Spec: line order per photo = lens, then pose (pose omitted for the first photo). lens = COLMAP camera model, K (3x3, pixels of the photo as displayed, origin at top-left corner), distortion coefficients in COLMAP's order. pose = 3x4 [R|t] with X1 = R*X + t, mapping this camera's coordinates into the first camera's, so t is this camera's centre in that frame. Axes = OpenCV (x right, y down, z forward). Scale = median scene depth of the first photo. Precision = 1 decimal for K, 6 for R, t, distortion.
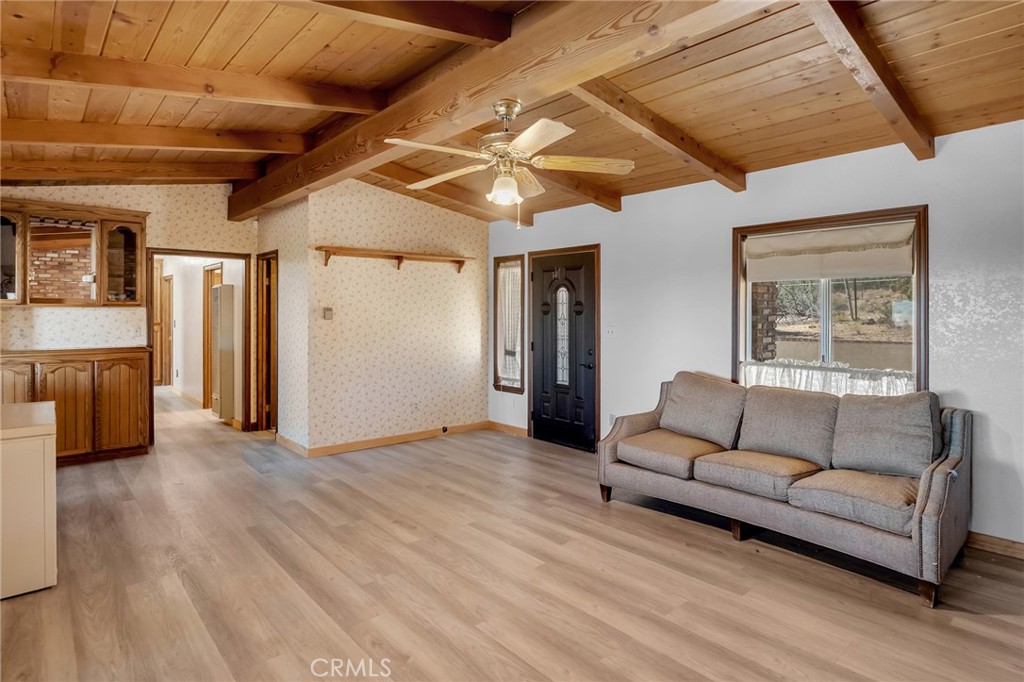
lens RADIAL K [[562.6, 0, 528.0], [0, 562.6, 311.1], [0, 0, 1]] dist [-0.006295, -0.000139]
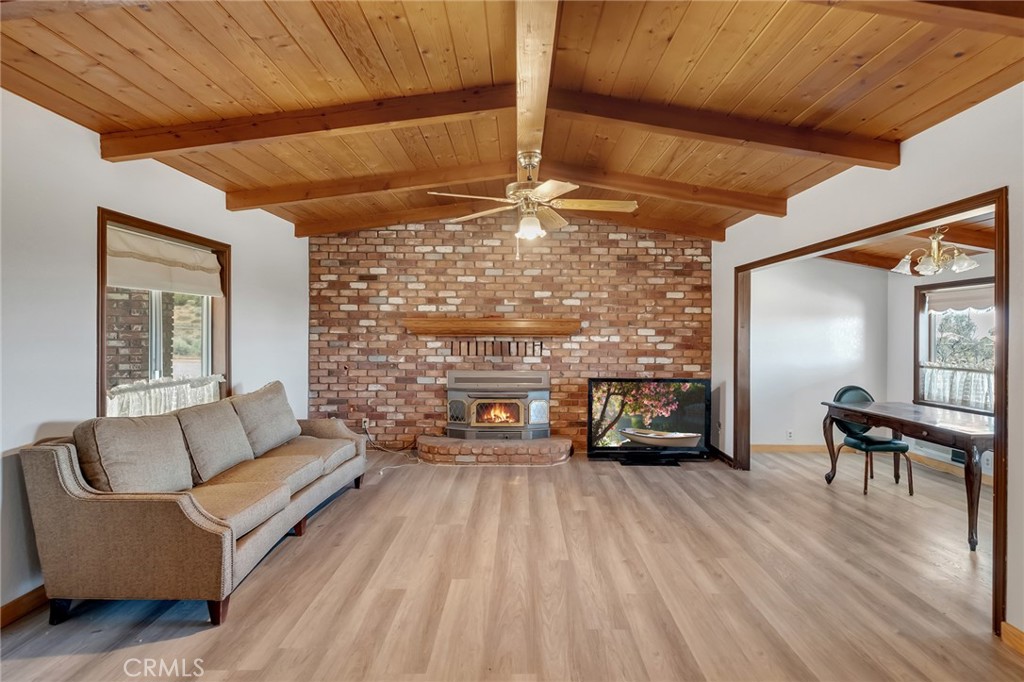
lens RADIAL K [[490.9, 0, 520.3], [0, 490.9, 341.7], [0, 0, 1]] dist [-0.003051, 0.000186]
pose [[-0.742842, -0.017093, 0.669249, -0.488320], [-0.004350, 0.999776, 0.020706, 0.007621], [-0.669453, 0.012470, -0.742750, 1.205275]]
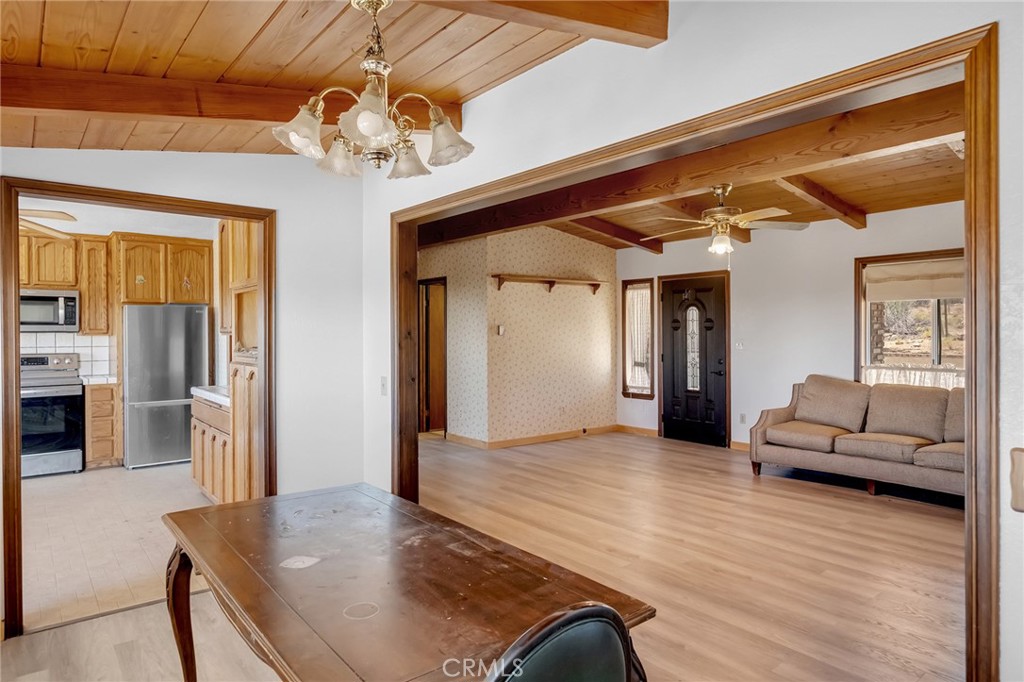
lens RADIAL K [[639.8, 0, 520.4], [0, 639.8, 332.2], [0, 0, 1]] dist [0.004740, 0.005474]
pose [[0.998876, -0.006639, -0.046927, -0.331964], [0.006750, 0.999975, 0.002209, 0.007536], [0.046911, -0.002524, 0.998896, -0.482709]]
